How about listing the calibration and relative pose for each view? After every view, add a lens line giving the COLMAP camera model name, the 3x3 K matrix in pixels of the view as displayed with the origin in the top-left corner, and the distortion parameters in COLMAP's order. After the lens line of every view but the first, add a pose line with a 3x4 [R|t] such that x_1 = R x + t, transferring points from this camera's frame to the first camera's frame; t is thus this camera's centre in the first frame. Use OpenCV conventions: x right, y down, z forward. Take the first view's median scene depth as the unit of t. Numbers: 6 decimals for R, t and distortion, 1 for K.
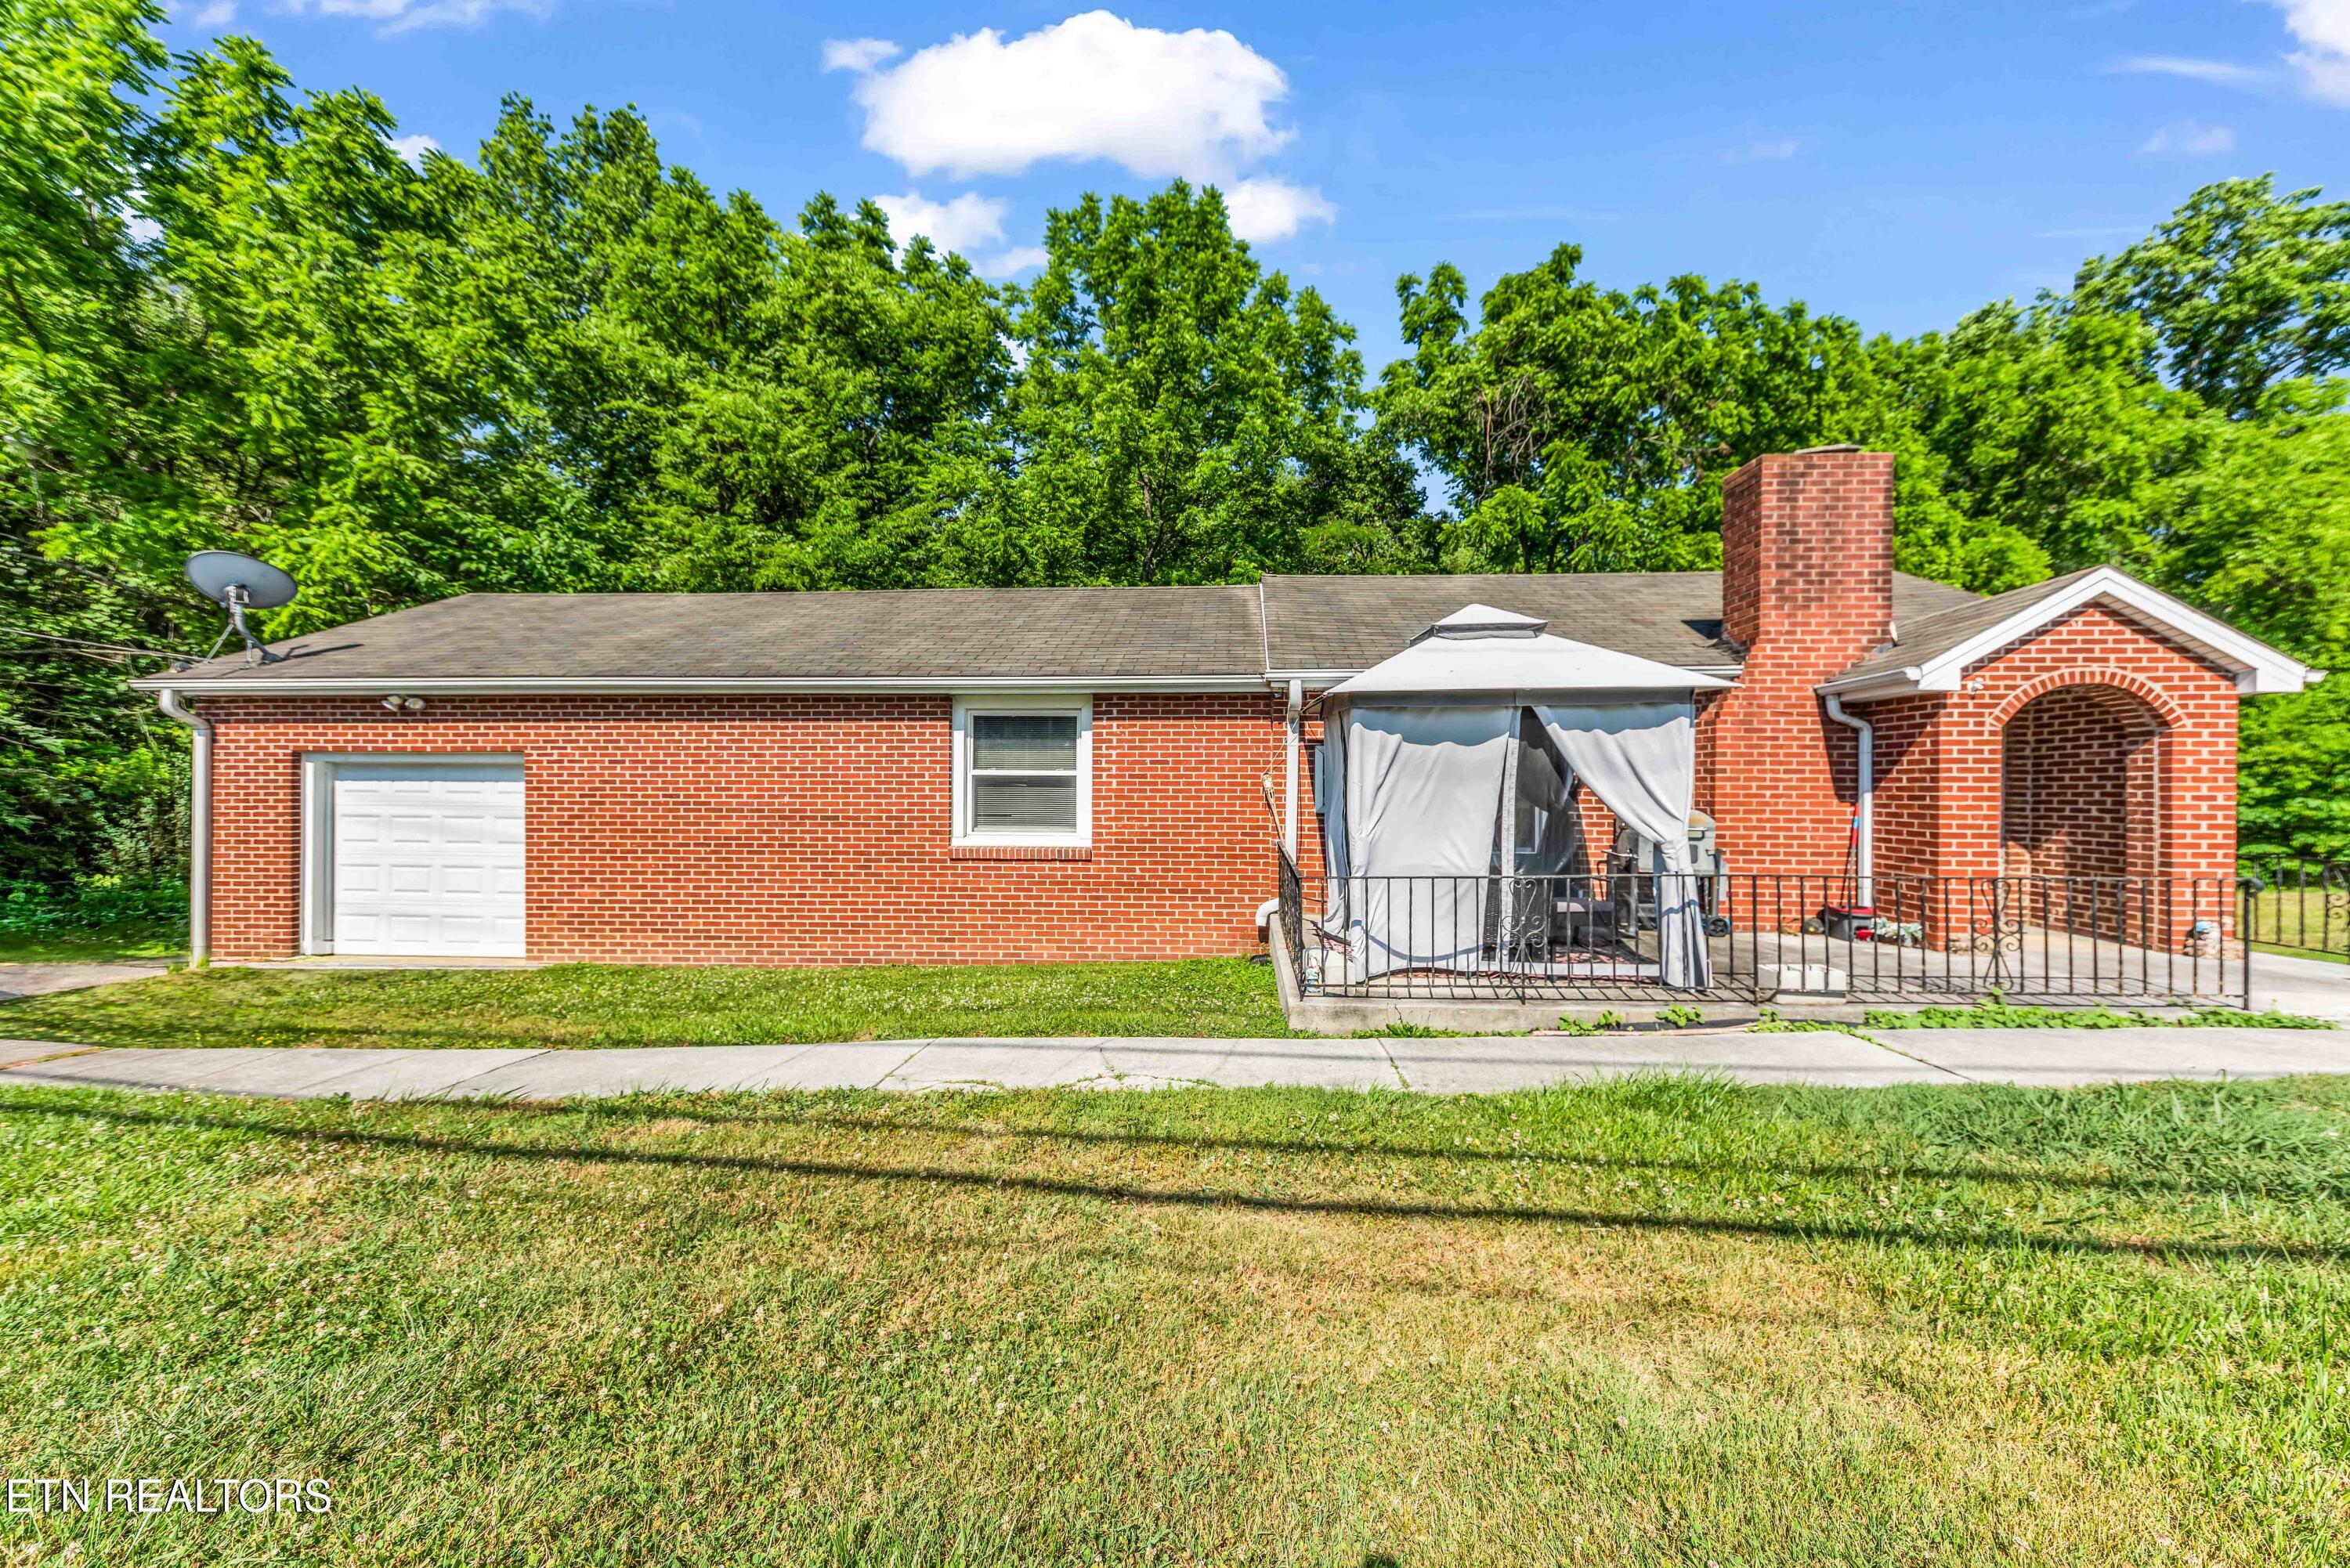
lens RADIAL K [[825.8, 0, 1180.4], [0, 825.8, 793.3], [0, 0, 1]] dist [0.005974, -0.001248]
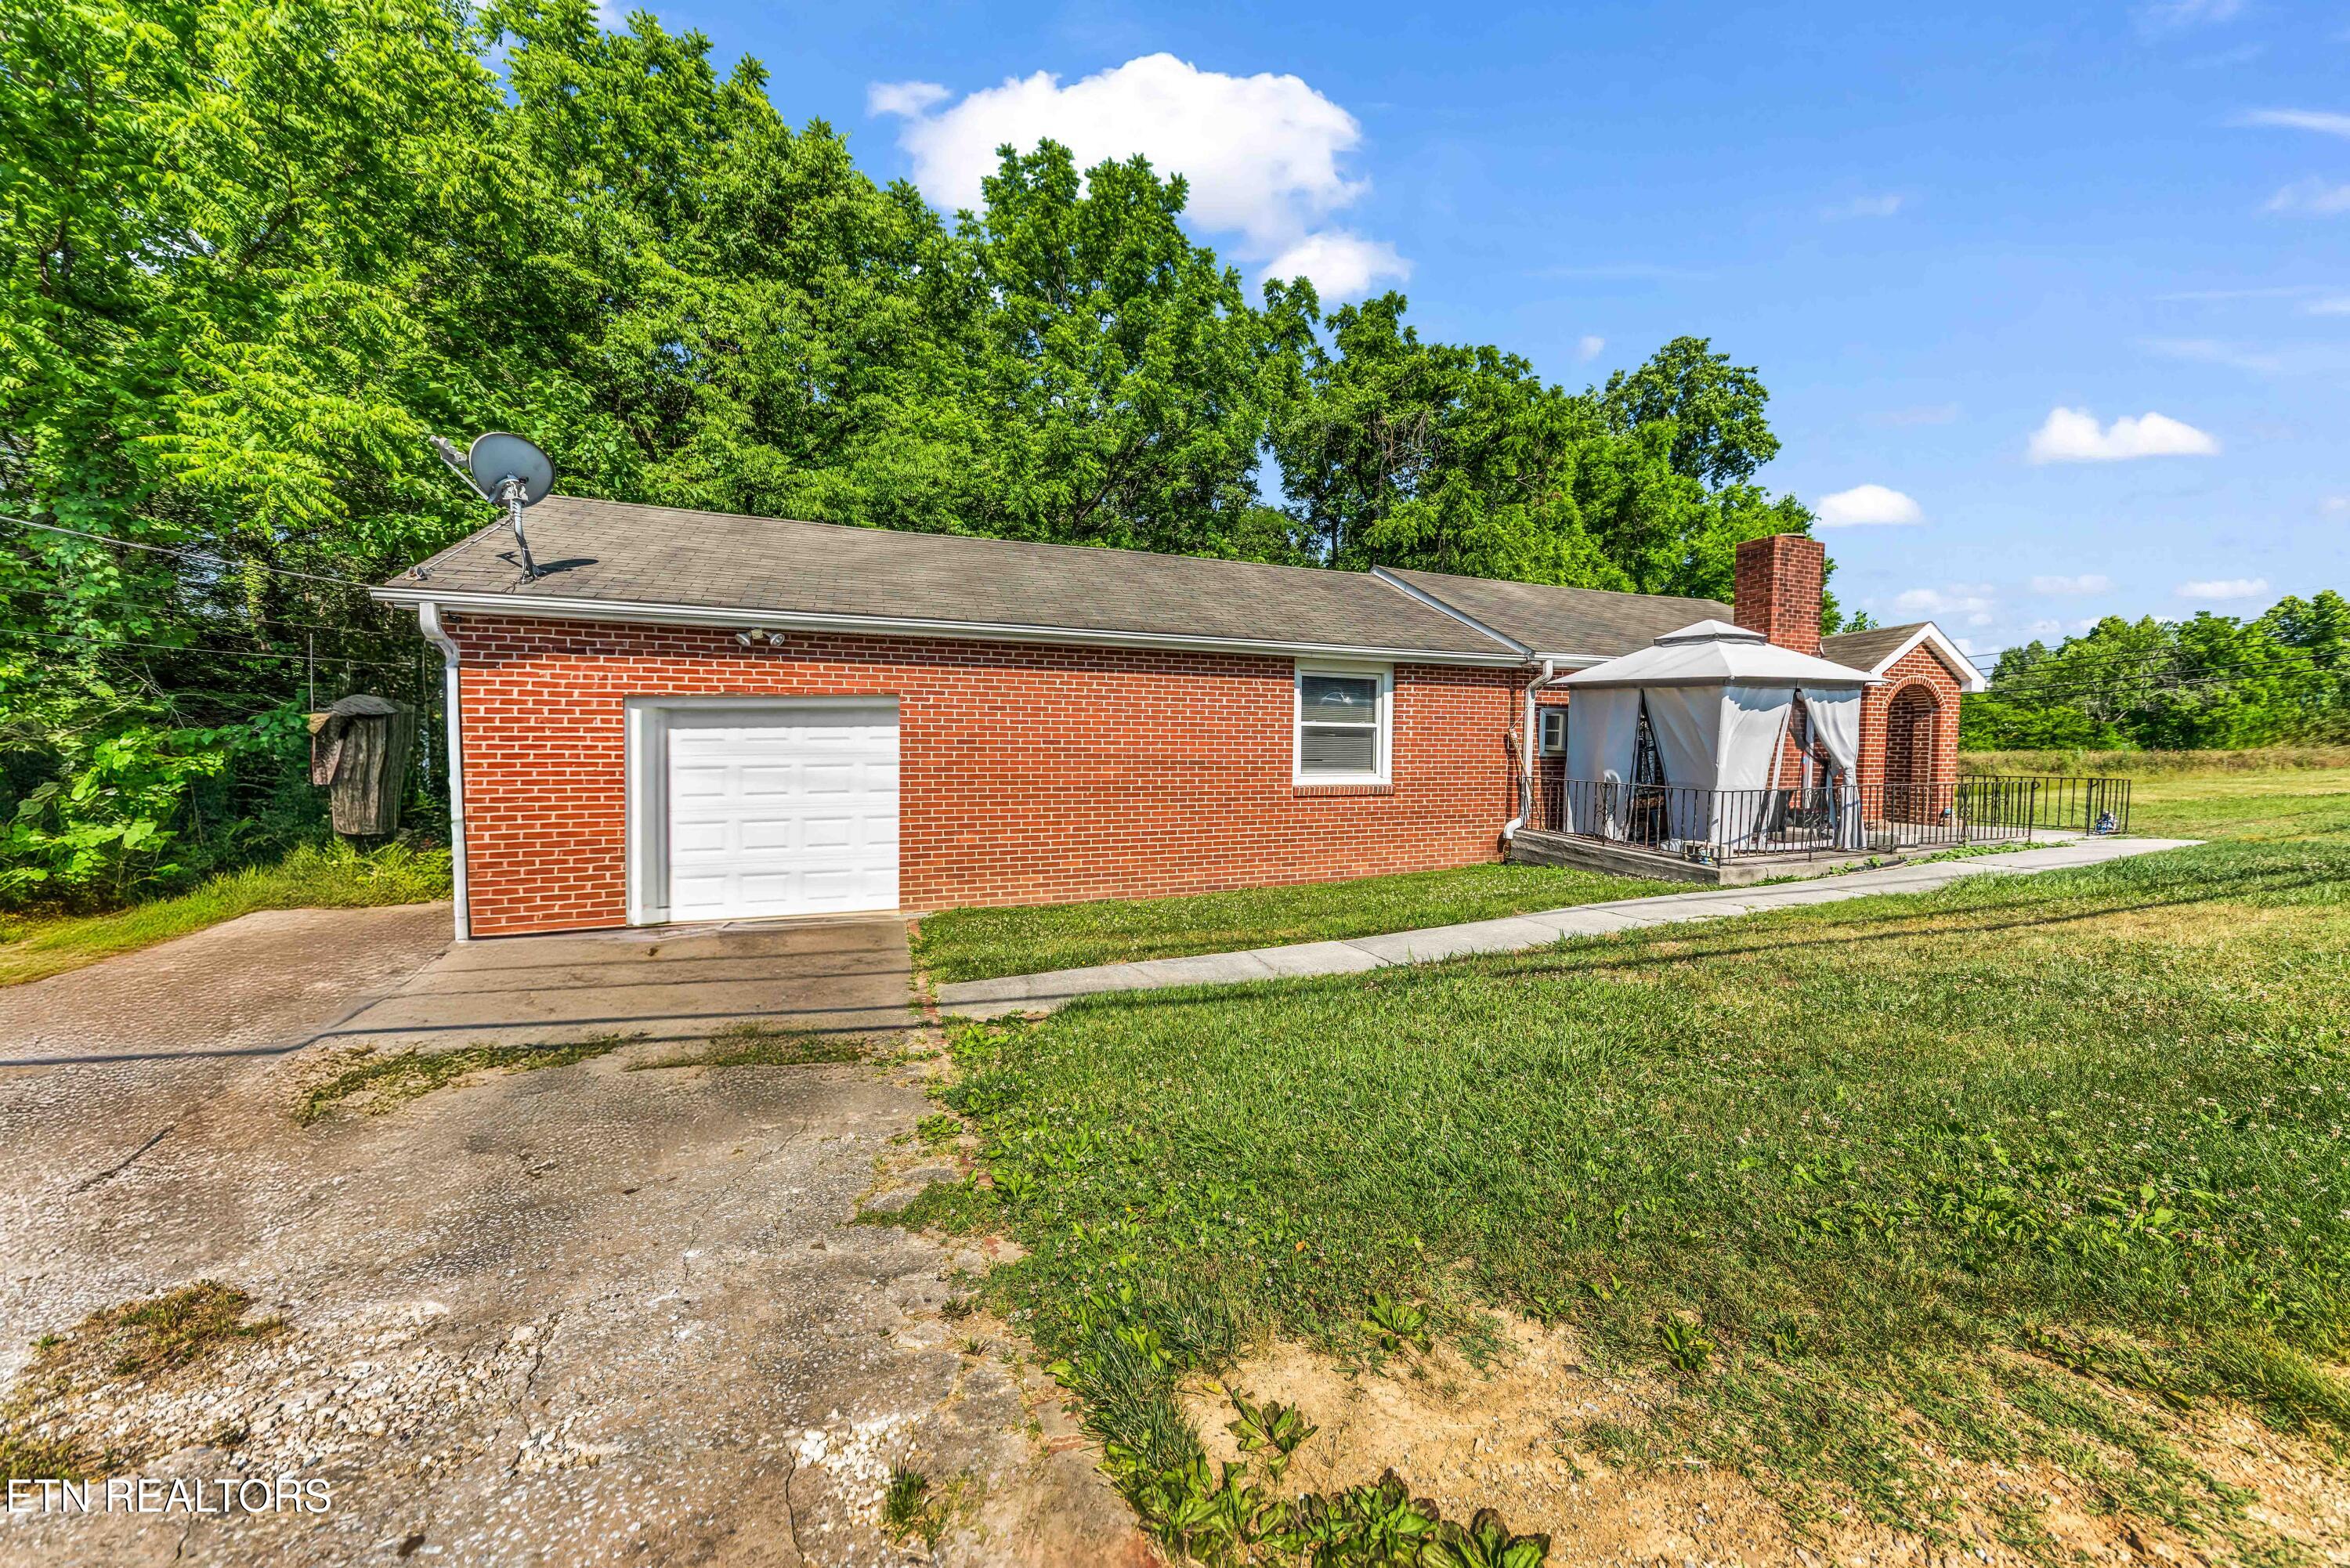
lens RADIAL K [[825.8, 0, 1187.2], [0, 825.8, 798.4], [0, 0, 1]] dist [0.005974, -0.001248]
pose [[0.909070, -0.023280, 0.415992, -0.899761], [0.001392, 0.998602, 0.052842, 0.018981], [-0.416641, -0.047459, 0.907832, -0.016316]]
